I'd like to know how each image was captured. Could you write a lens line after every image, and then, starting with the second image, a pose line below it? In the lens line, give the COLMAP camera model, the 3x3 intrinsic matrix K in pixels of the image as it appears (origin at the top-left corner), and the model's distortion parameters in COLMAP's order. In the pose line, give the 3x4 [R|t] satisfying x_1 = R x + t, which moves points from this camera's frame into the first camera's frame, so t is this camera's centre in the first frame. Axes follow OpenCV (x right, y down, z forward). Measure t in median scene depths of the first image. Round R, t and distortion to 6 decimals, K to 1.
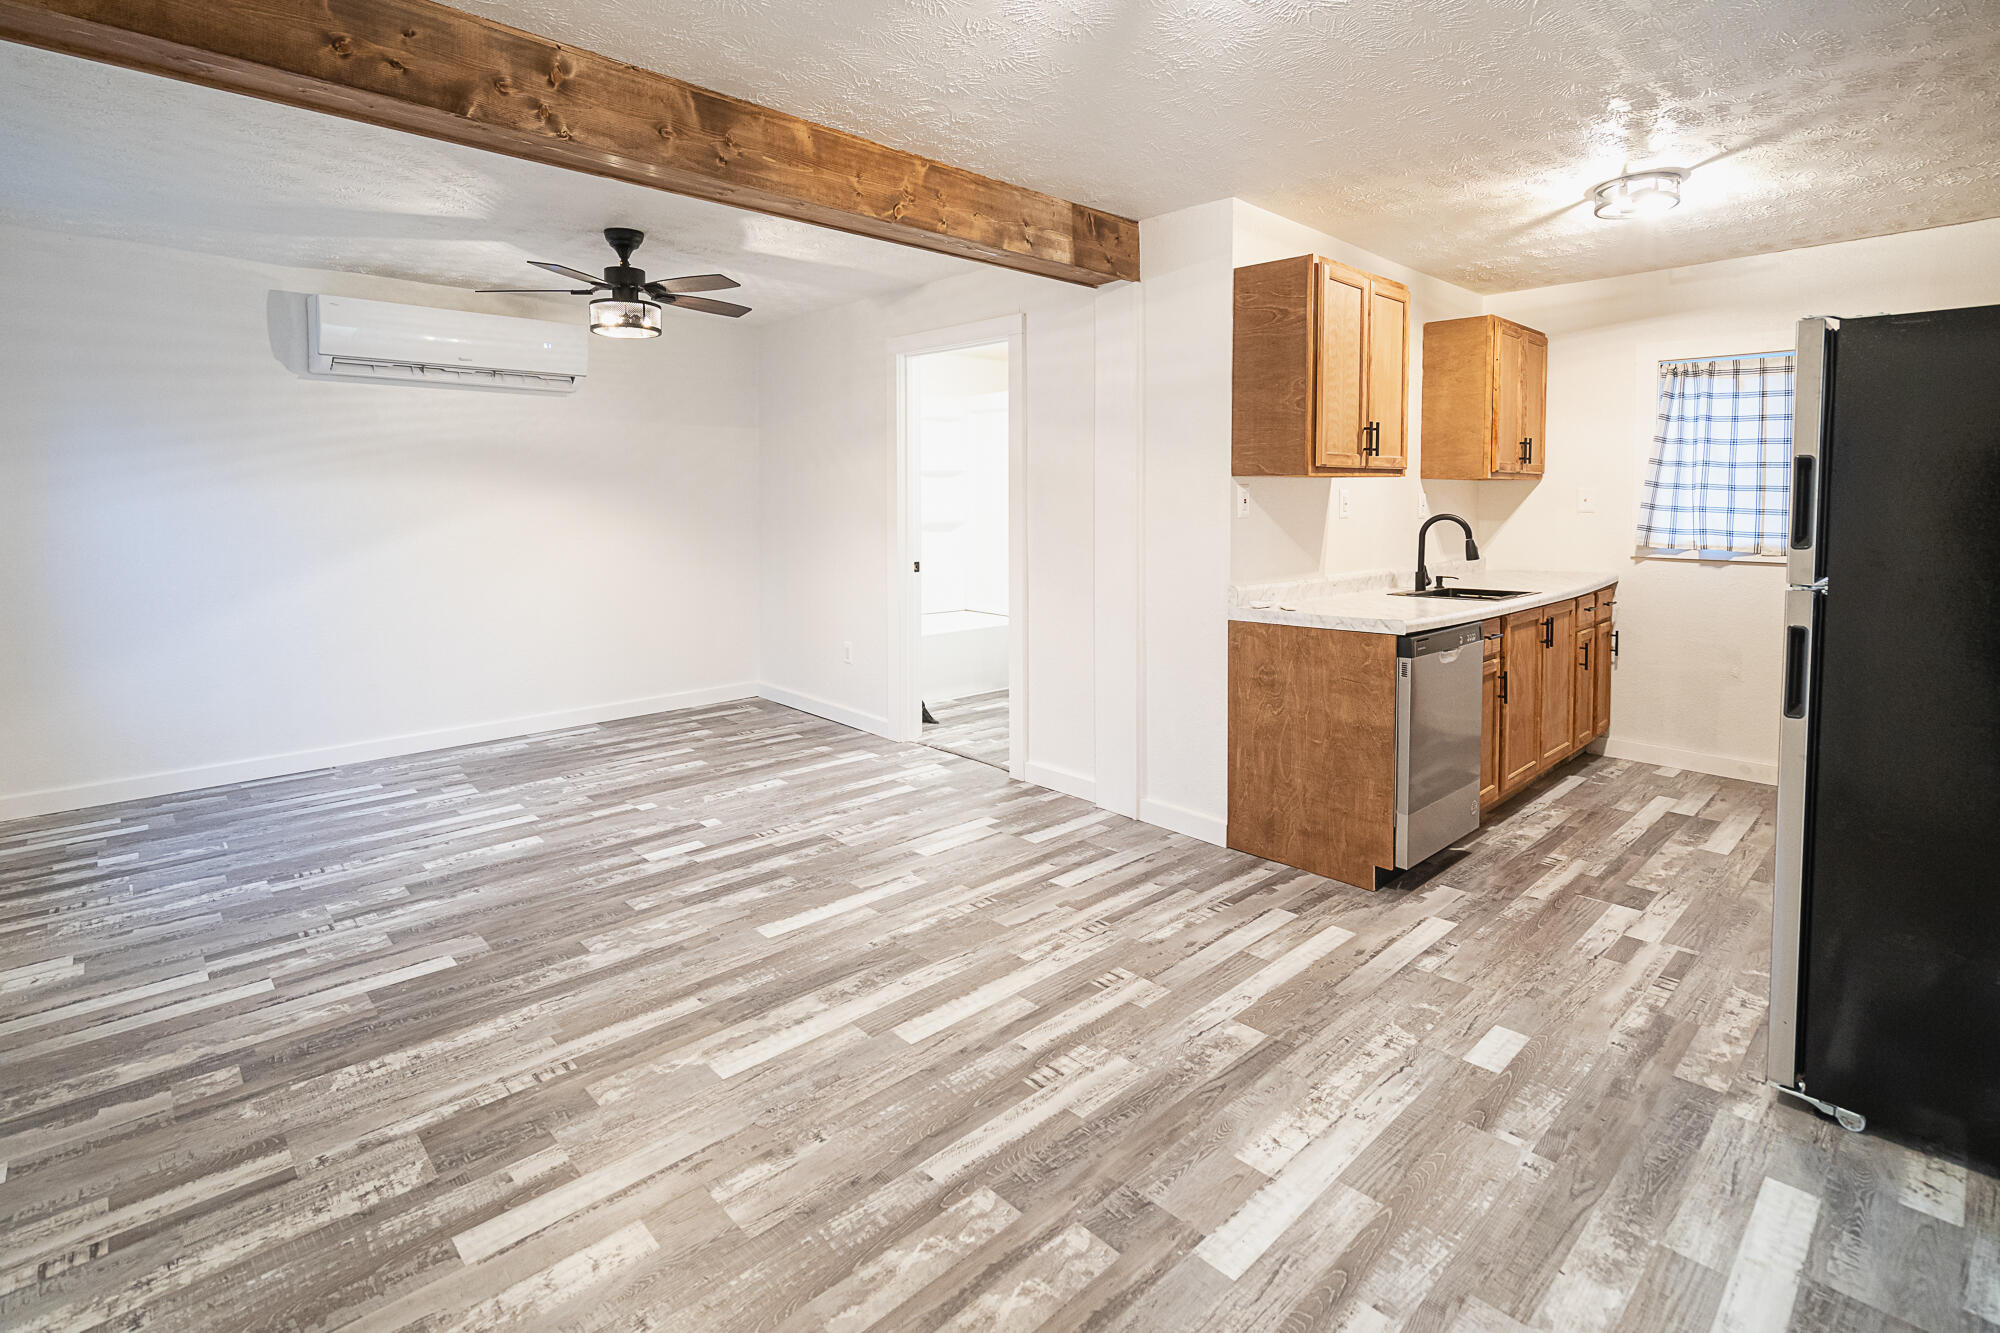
lens RADIAL K [[944.6, 0, 959.4], [0, 944.6, 544.5], [0, 0, 1]] dist [-0.000835, 0.000488]
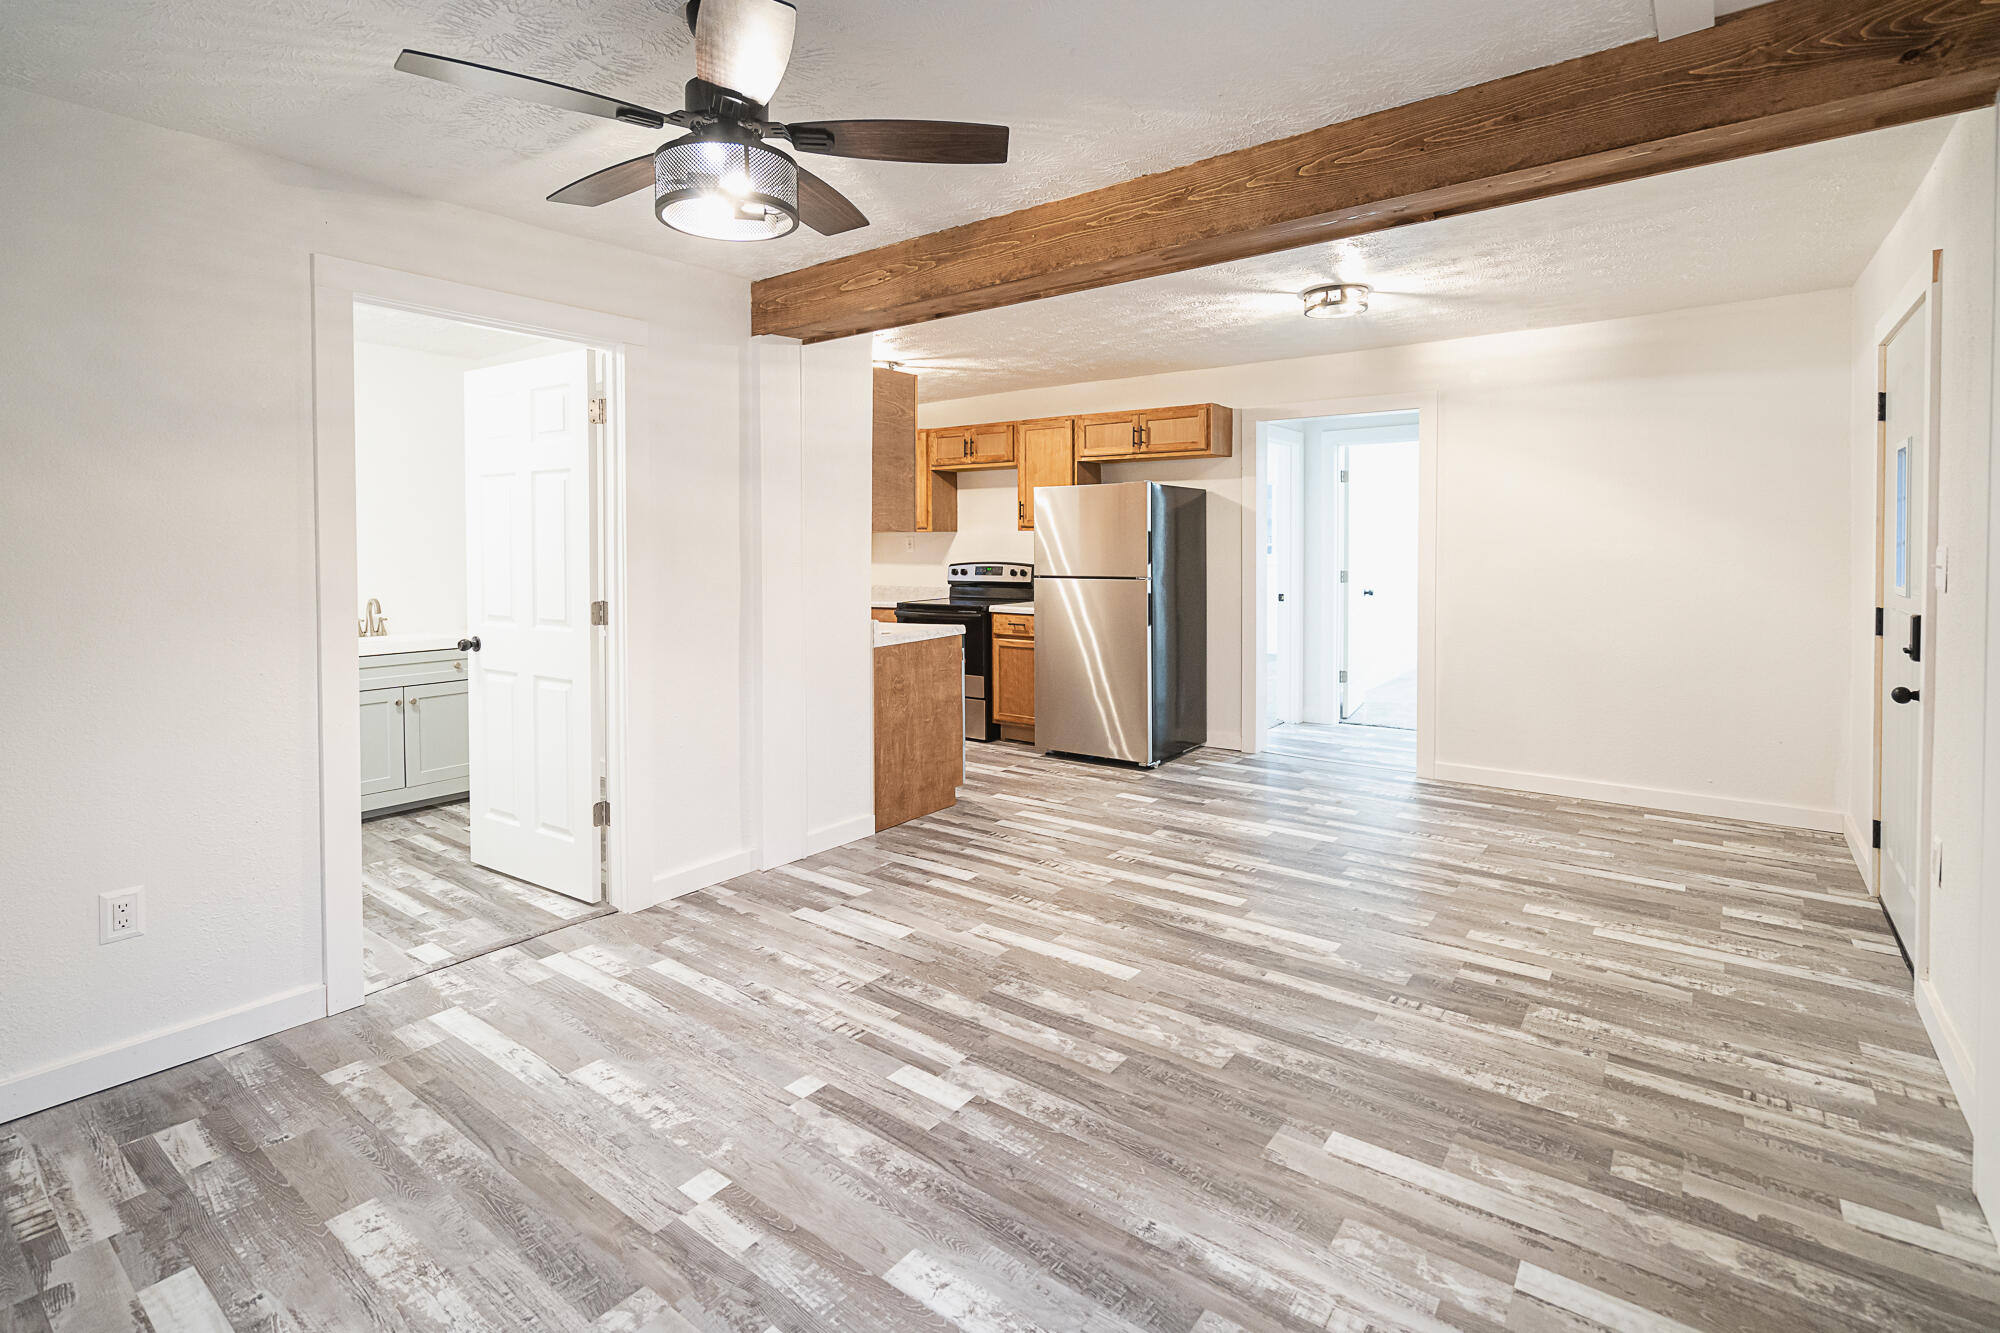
lens RADIAL K [[944.6, 0, 1004.3], [0, 944.6, 674.3], [0, 0, 1]] dist [-0.000835, 0.000488]
pose [[-0.190510, -0.130816, 0.972930, -1.066040], [0.054598, 0.988136, 0.143551, -0.054938], [-0.980166, 0.080468, -0.181108, 1.229405]]
